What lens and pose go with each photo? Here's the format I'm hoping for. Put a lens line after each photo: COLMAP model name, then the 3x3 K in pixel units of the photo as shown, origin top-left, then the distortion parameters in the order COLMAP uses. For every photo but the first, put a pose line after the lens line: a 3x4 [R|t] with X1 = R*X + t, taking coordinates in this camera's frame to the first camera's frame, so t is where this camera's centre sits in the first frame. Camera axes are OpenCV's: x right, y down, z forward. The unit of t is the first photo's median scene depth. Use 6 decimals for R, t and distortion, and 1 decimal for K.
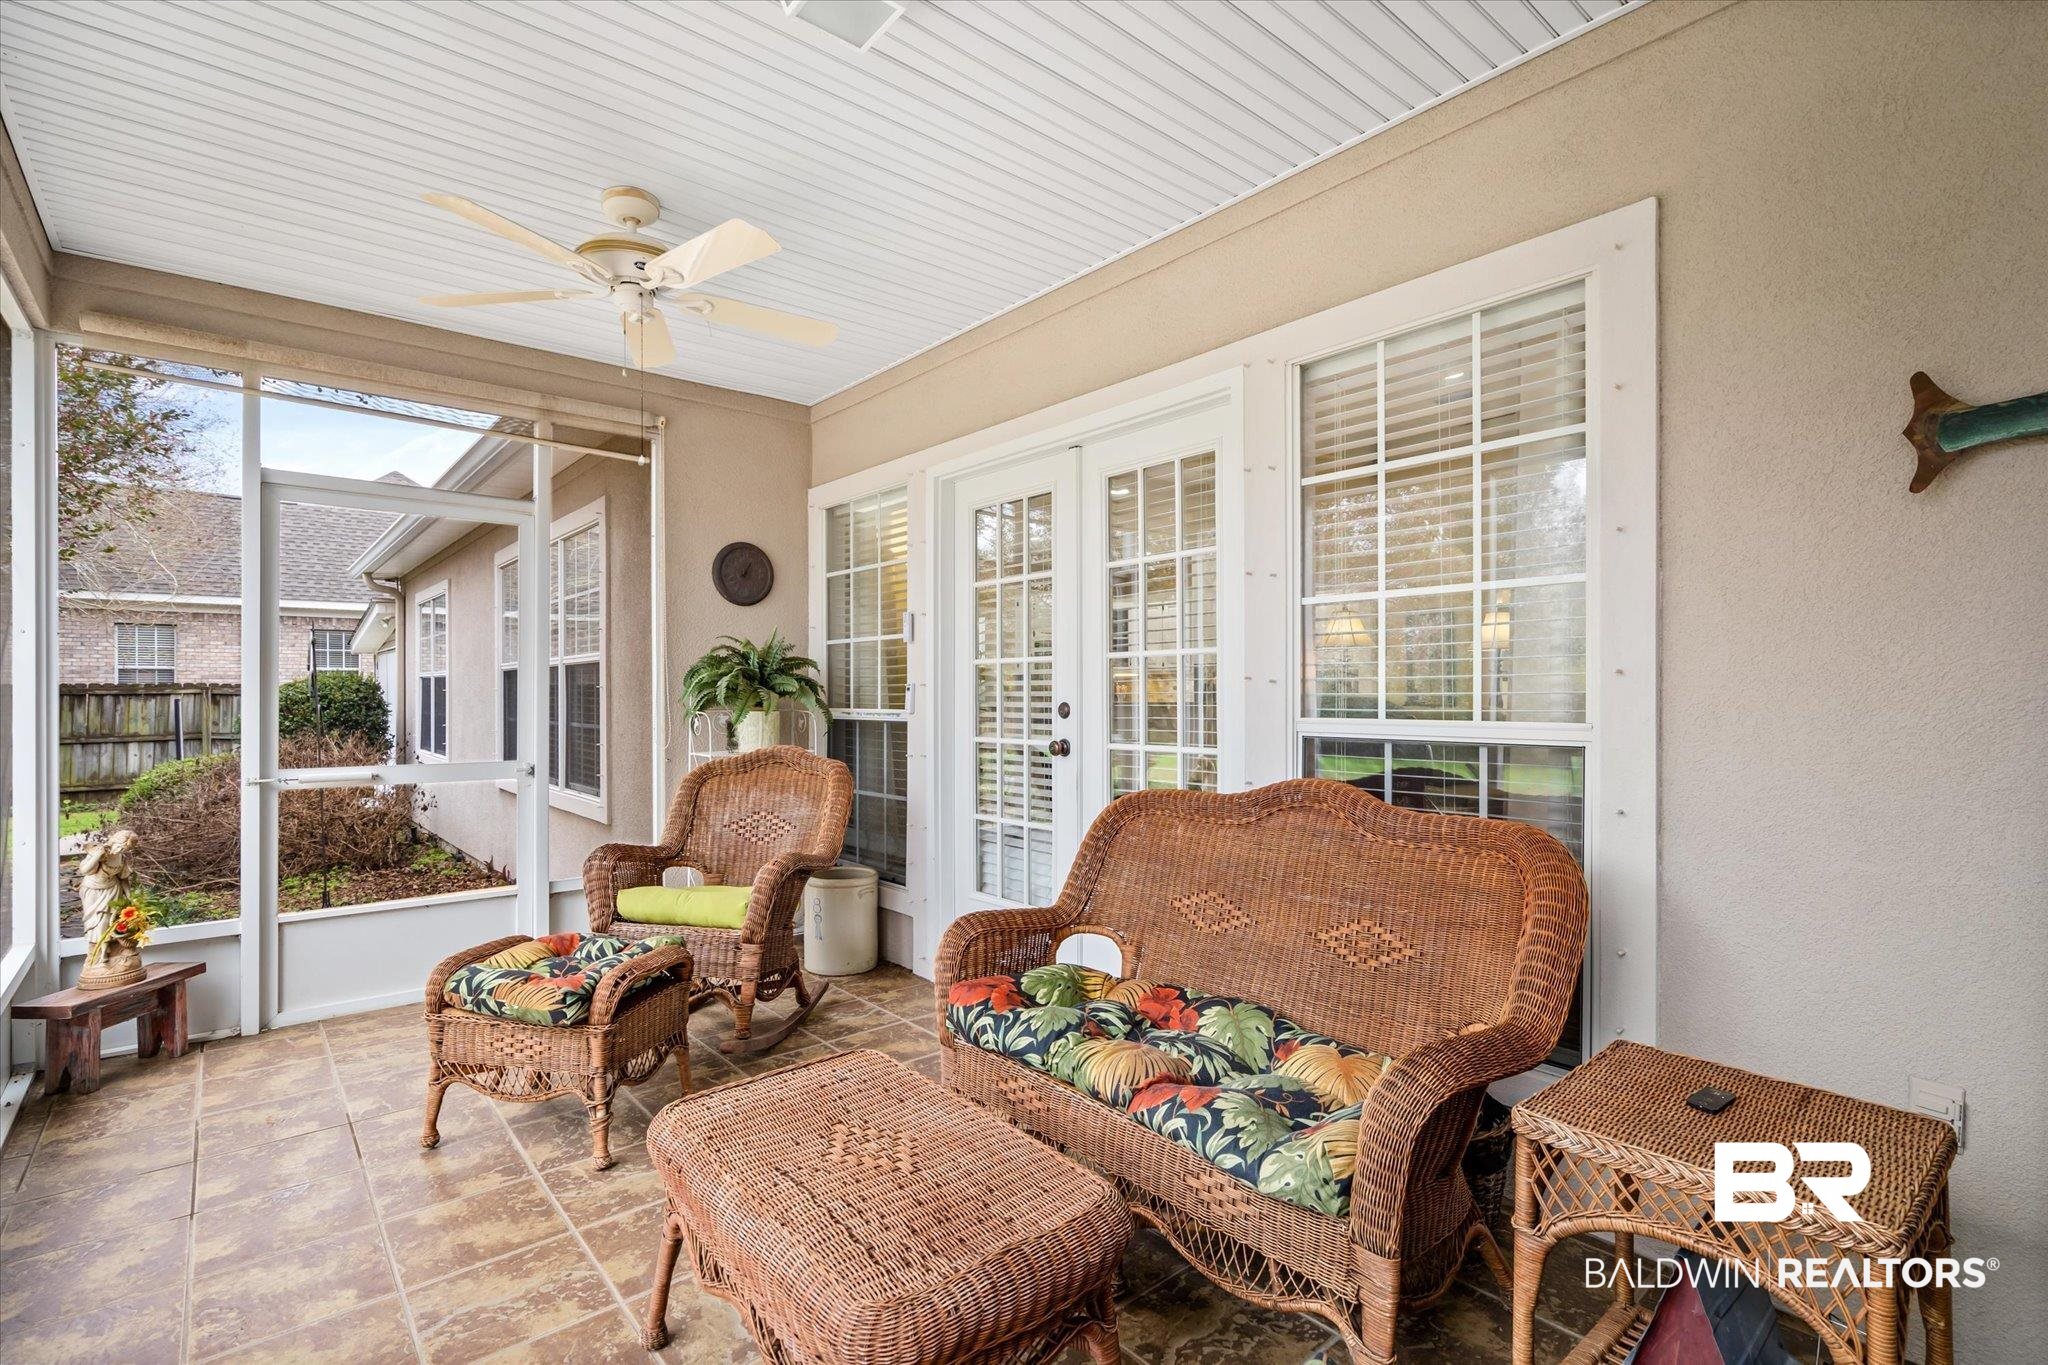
lens RADIAL K [[1001.3, 0, 1024.0], [0, 1001.3, 682.5], [0, 0, 1]] dist [0.000426, 0.000094]
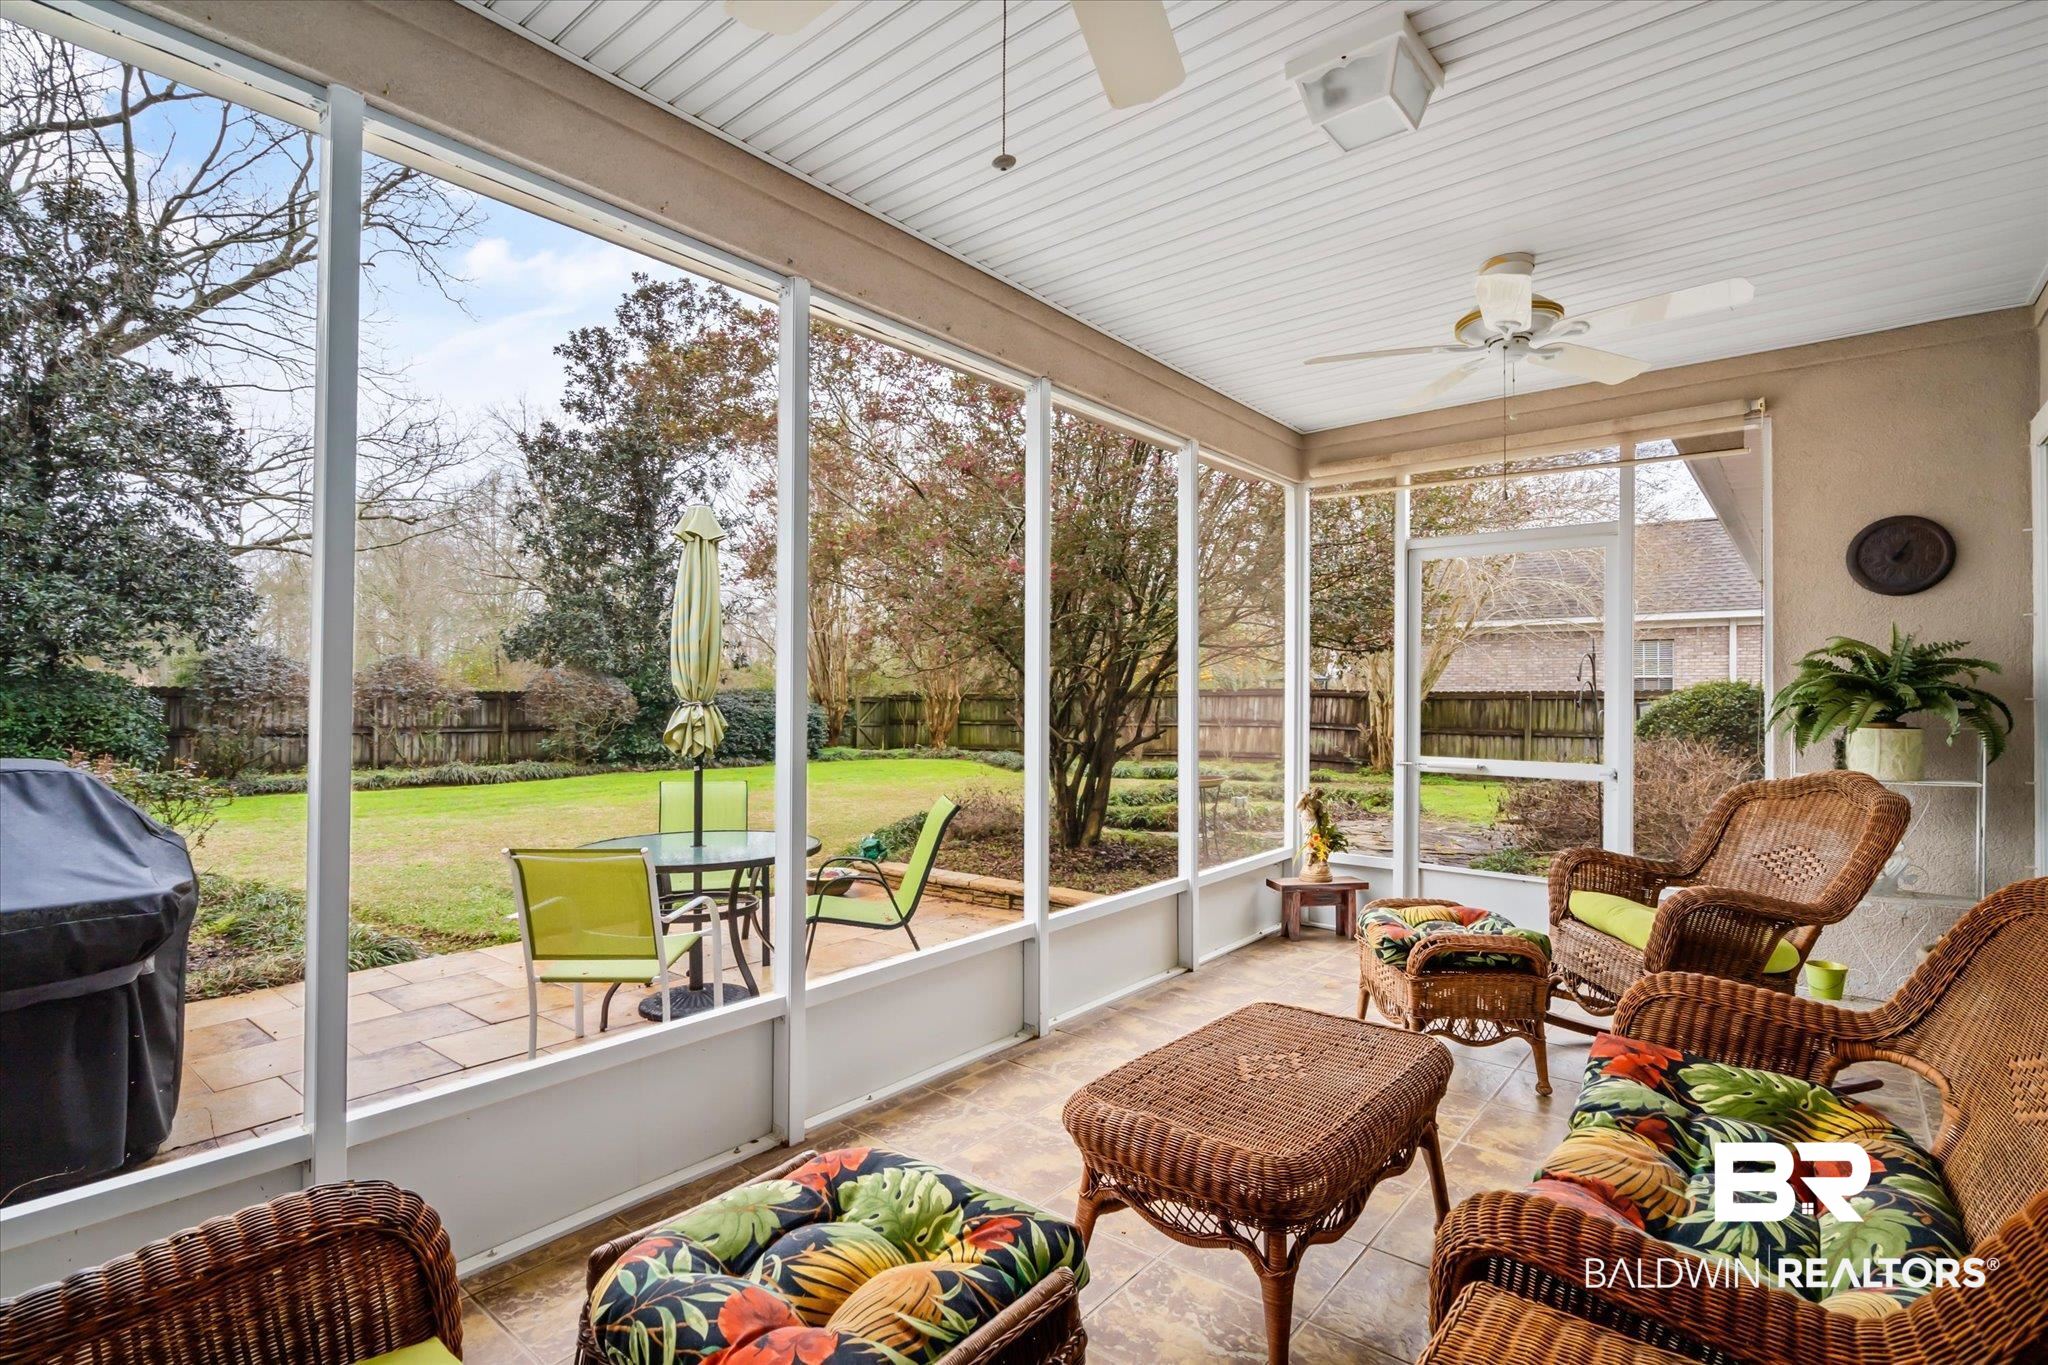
lens RADIAL K [[1001.3, 0, 1024.0], [0, 1001.3, 682.5], [0, 0, 1]] dist [0.000426, 0.000094]
pose [[0.149924, -0.009432, -0.988653, 0.577856], [0.004526, 0.999951, -0.008853, -0.005406], [0.988687, -0.003147, 0.149959, 0.276688]]
